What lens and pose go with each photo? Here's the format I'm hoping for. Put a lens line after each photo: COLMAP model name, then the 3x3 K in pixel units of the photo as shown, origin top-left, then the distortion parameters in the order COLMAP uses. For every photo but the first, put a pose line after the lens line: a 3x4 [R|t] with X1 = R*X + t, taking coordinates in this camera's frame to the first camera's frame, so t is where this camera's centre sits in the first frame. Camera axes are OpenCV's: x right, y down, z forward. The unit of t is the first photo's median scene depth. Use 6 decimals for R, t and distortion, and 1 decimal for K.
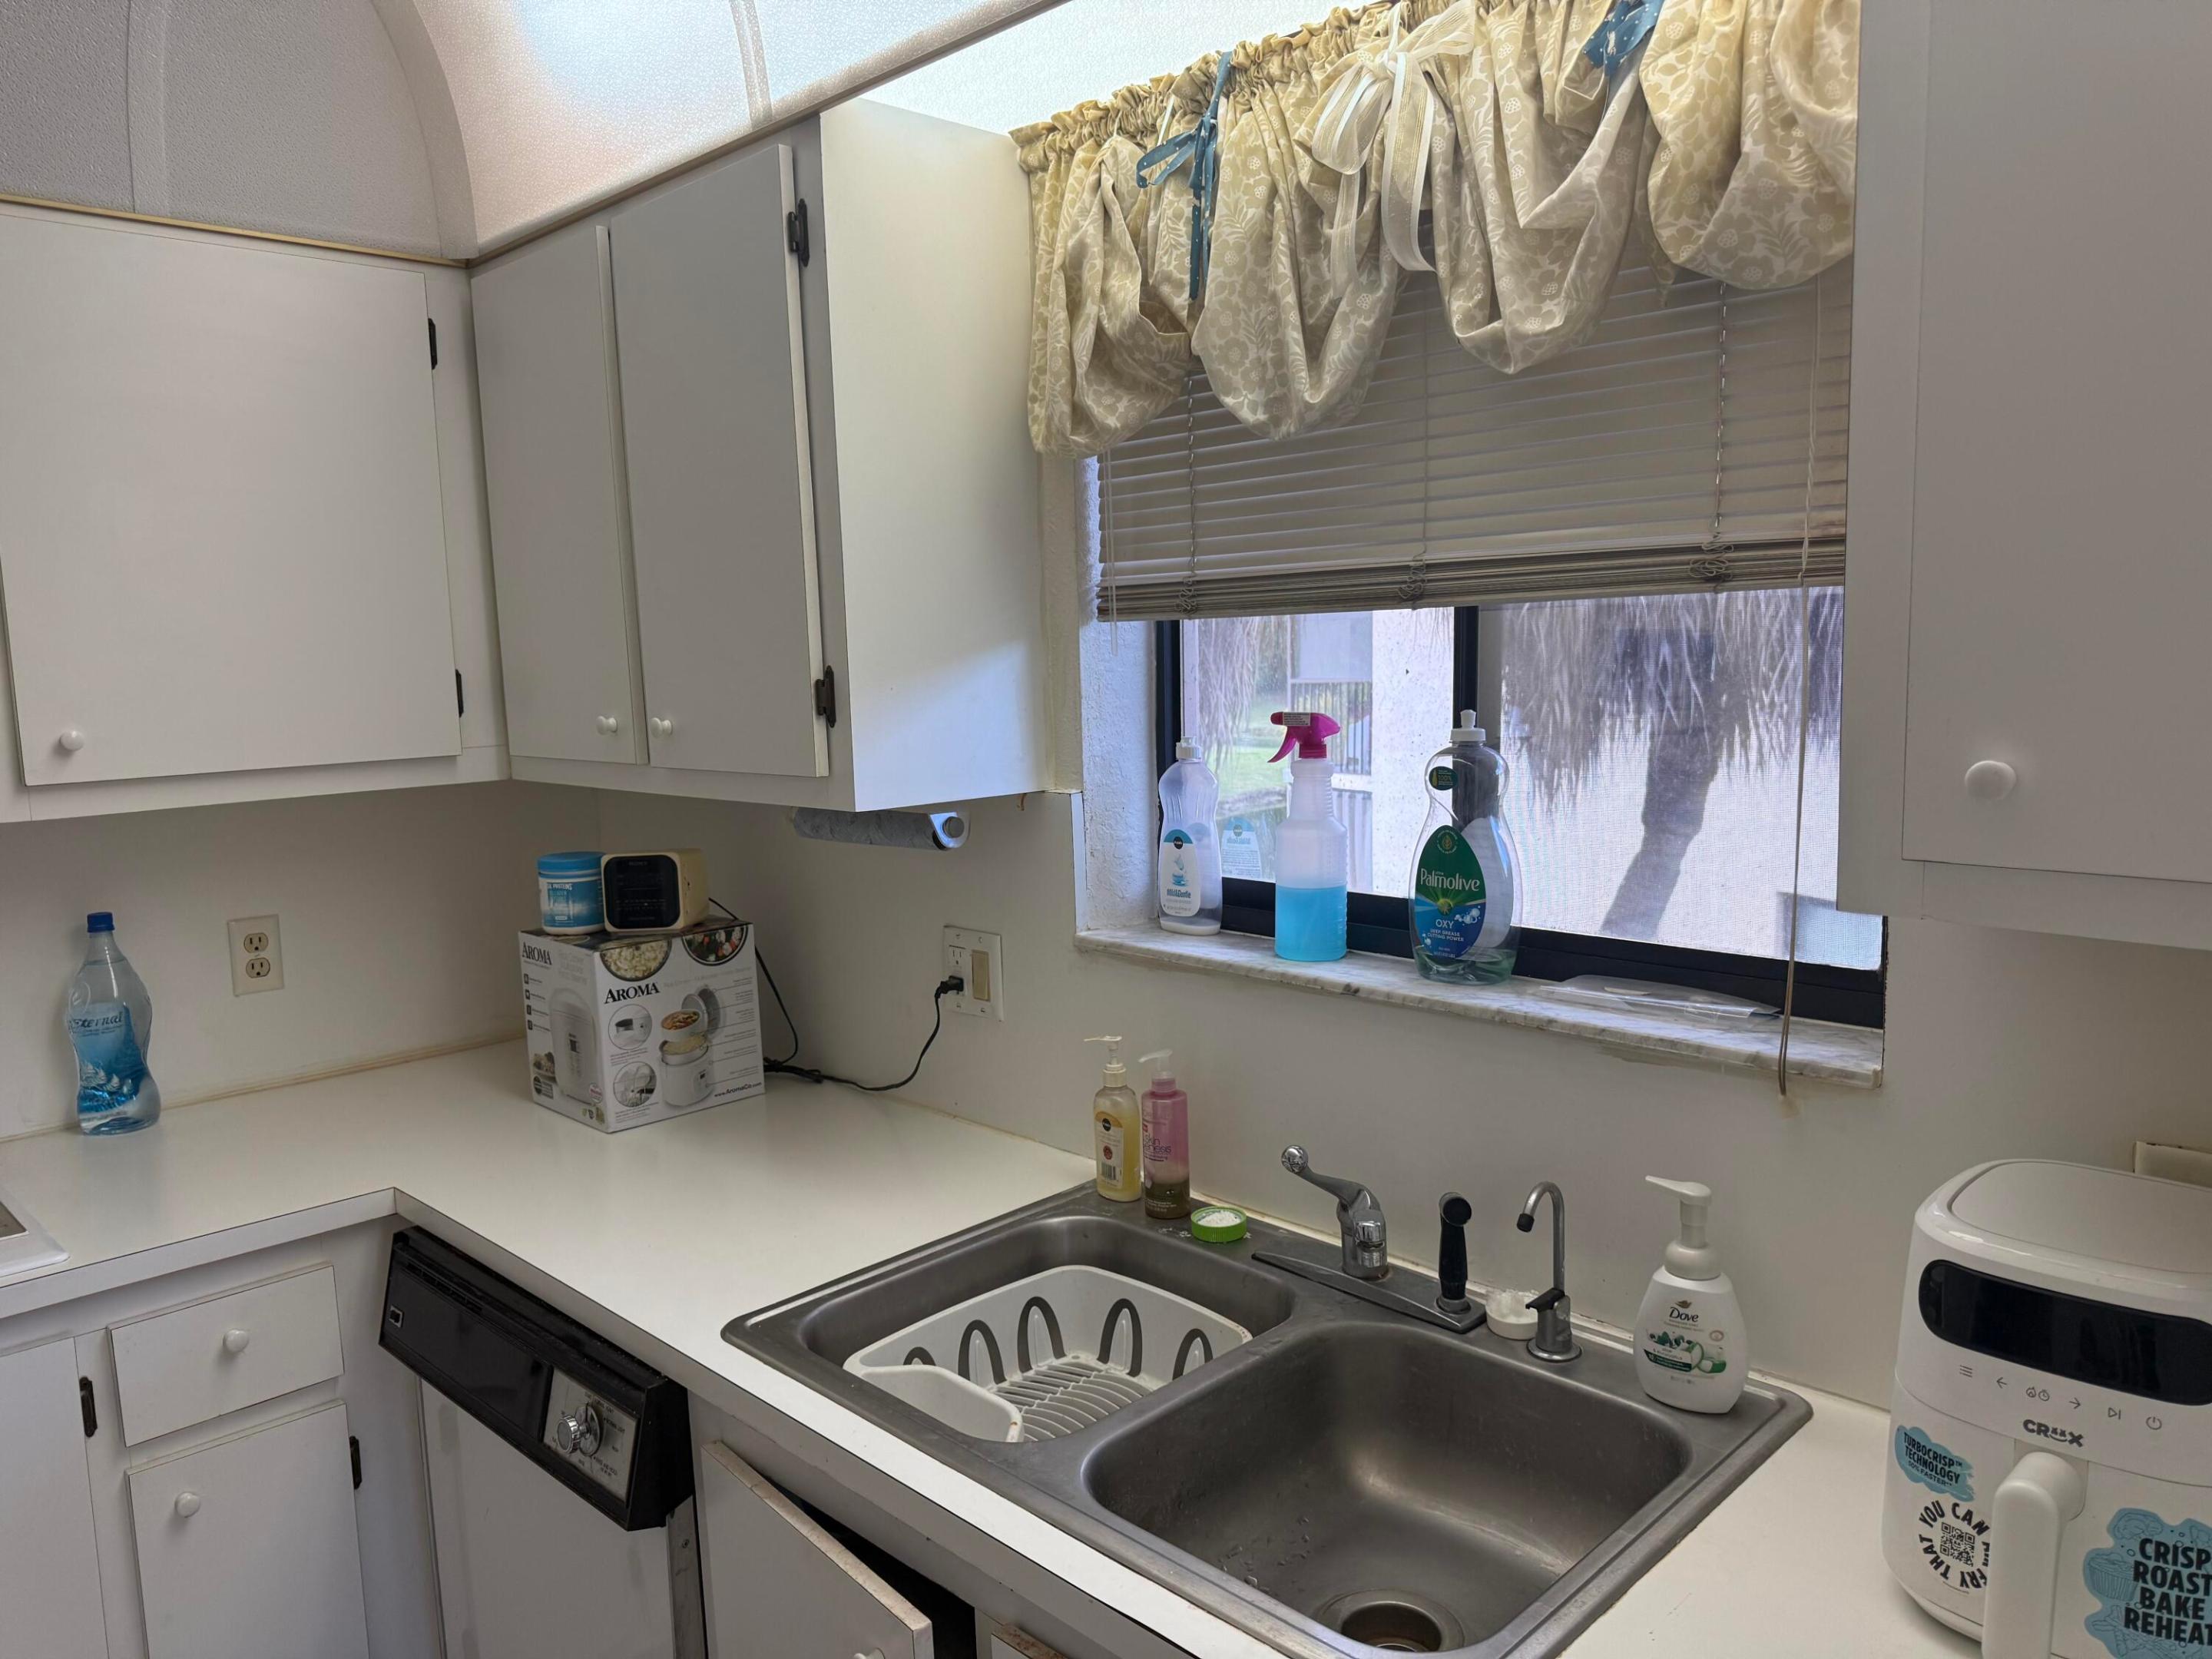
lens RADIAL K [[1561.8, 0, 1101.4], [0, 1561.8, 857.2], [0, 0, 1]] dist [0.063893, -0.077585]
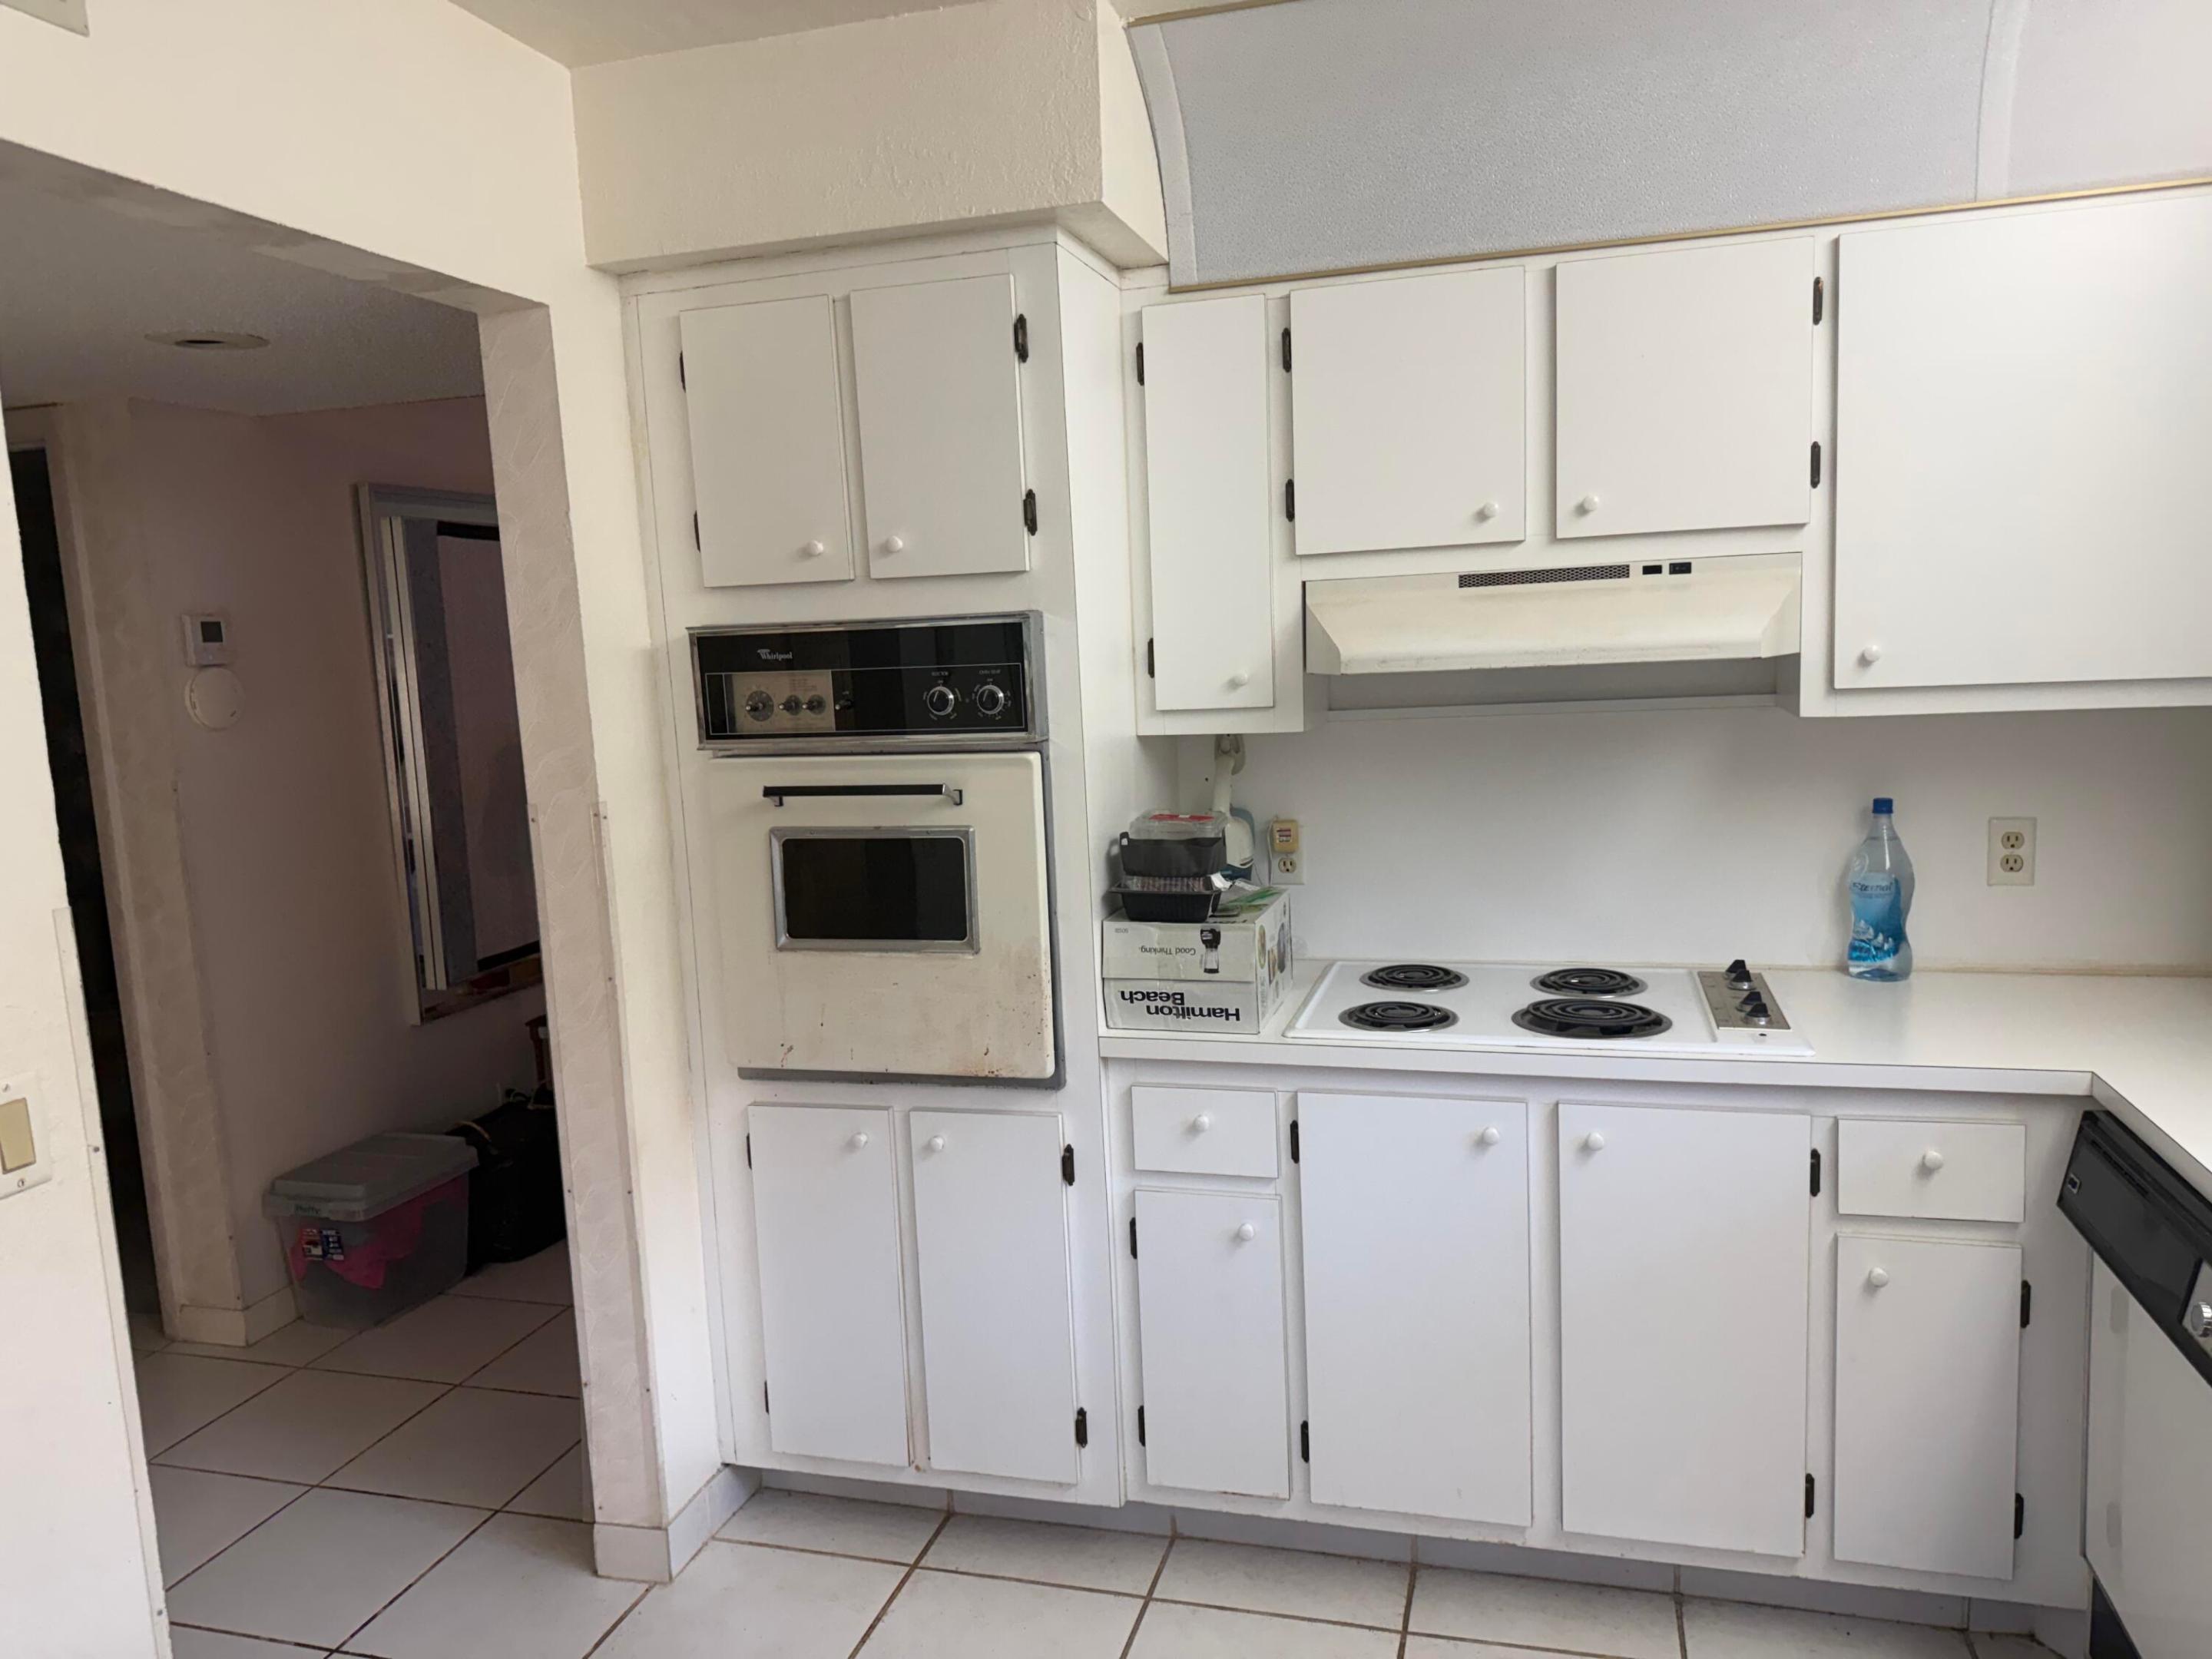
lens RADIAL K [[1557.6, 0, 1106.0], [0, 1557.6, 829.5], [0, 0, 1]] dist [-0.012226, -0.001496]
pose [[0.485364, 0.108877, -0.867507, 0.122210], [-0.082941, 0.993475, 0.078281, 0.016811], [0.870369, 0.033957, 0.491227, -0.111053]]
